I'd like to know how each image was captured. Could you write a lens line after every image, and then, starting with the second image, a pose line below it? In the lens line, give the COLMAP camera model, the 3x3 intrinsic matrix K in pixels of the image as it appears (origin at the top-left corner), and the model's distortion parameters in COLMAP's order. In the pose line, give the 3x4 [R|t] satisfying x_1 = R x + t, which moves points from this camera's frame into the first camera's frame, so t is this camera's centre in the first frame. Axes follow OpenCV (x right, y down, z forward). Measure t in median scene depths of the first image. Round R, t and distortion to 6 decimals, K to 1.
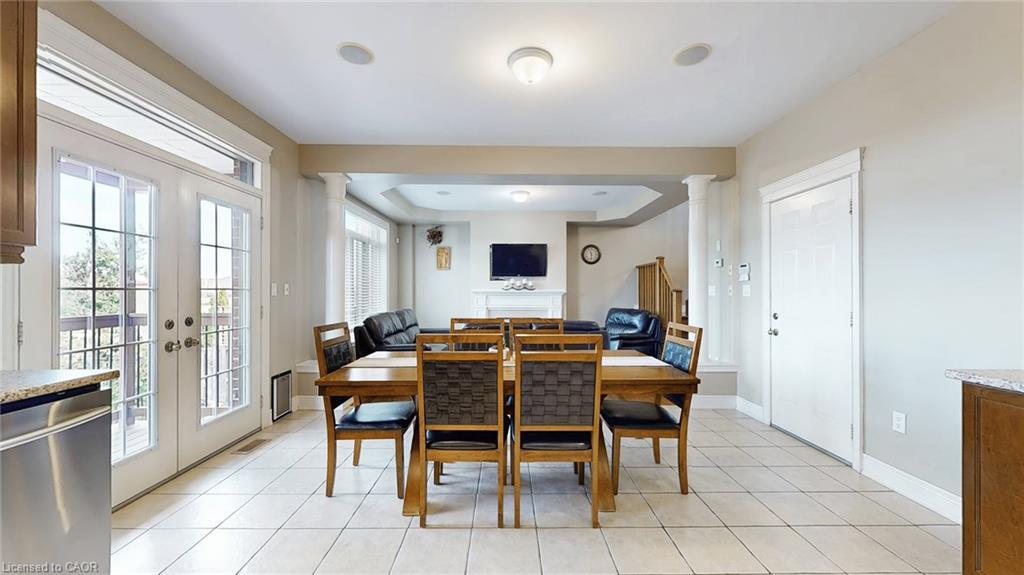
lens RADIAL K [[377.2, 0, 512.0], [0, 377.2, 287.5], [0, 0, 1]] dist [-0.000383, -0.000051]
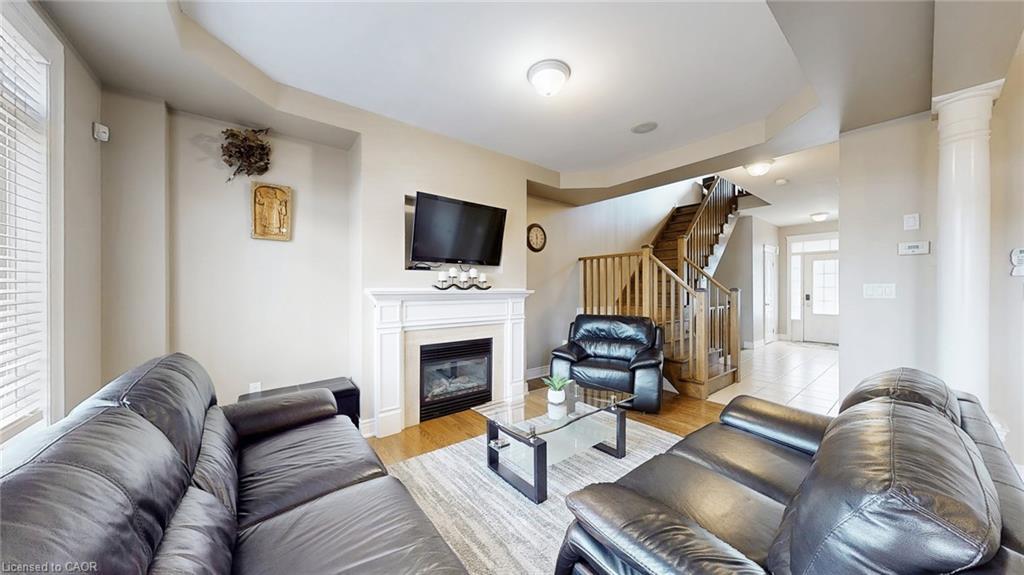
lens RADIAL K [[327.8, 0, 512.0], [0, 327.8, 287.5], [0, 0, 1]] dist [0.000105, 0.000027]
pose [[0.790829, 0.003434, 0.612027, -0.198398], [-0.007715, 0.999961, 0.004359, 0.001407], [-0.611988, -0.008169, 0.790825, 0.566422]]
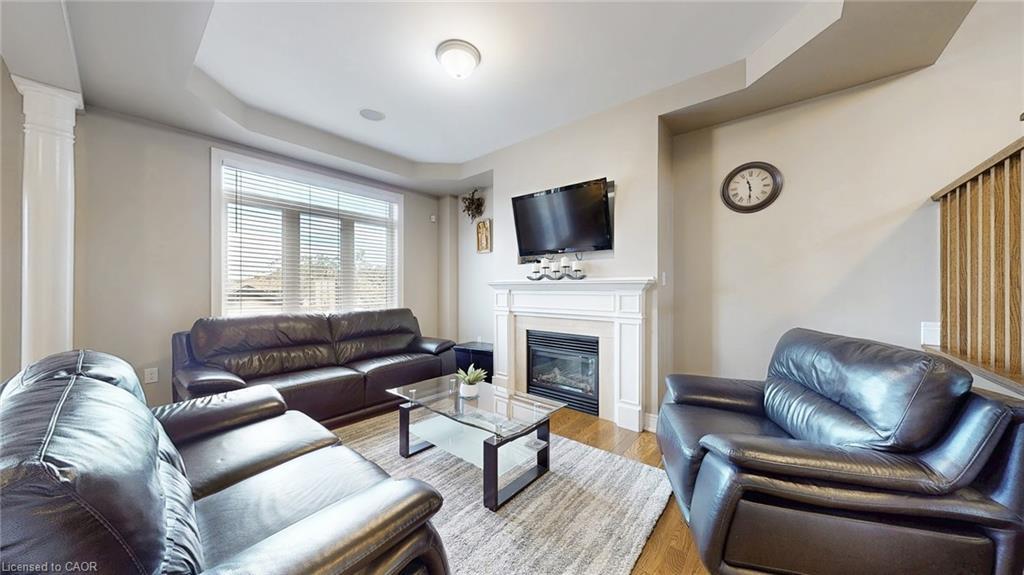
lens RADIAL K [[327.8, 0, 512.0], [0, 327.8, 287.5], [0, 0, 1]] dist [0.000105, 0.000027]
pose [[0.761183, -0.005244, -0.648515, 0.249146], [0.006603, 0.999978, -0.000337, 0.016691], [0.648503, -0.004026, 0.761201, 0.590869]]
